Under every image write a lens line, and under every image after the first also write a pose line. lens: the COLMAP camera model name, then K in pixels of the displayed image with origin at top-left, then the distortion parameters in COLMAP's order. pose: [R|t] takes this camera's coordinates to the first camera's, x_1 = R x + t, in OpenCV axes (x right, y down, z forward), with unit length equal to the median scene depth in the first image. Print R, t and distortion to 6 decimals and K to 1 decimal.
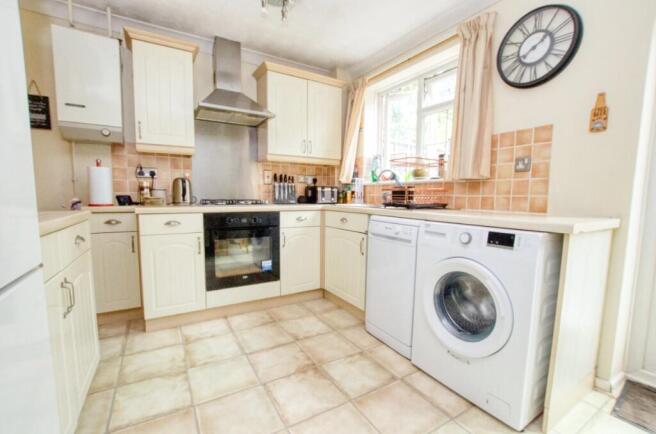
lens RADIAL K [[286.5, 0, 330.3], [0, 286.5, 223.1], [0, 0, 1]] dist [-0.042165, 0.011254]
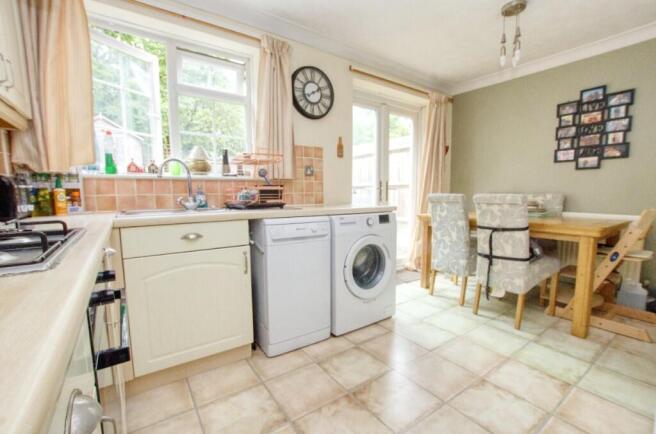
lens RADIAL K [[286.5, 0, 330.3], [0, 286.5, 223.1], [0, 0, 1]] dist [-0.042165, 0.011254]
pose [[-0.069407, -0.120120, 0.990330, -0.650147], [0.098996, 0.986995, 0.126654, -0.097803], [-0.992664, 0.106829, -0.056613, 0.815886]]
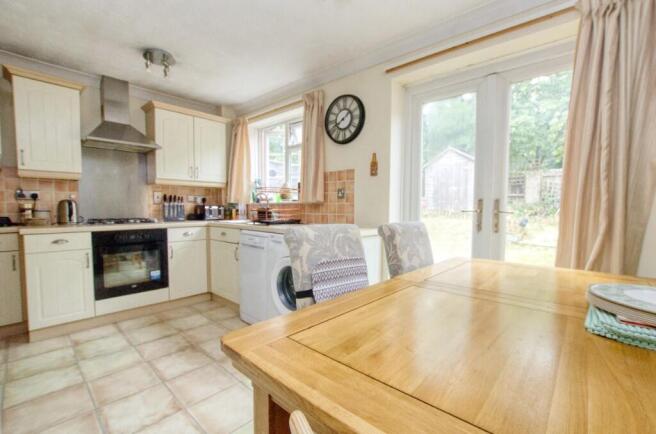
lens RADIAL K [[286.5, 0, 330.3], [0, 286.5, 223.1], [0, 0, 1]] dist [-0.042165, 0.011254]
pose [[0.955646, -0.021375, 0.293742, 0.142191], [0.032677, 0.998900, -0.033619, -0.001106], [-0.292700, 0.041726, 0.955293, -0.358265]]
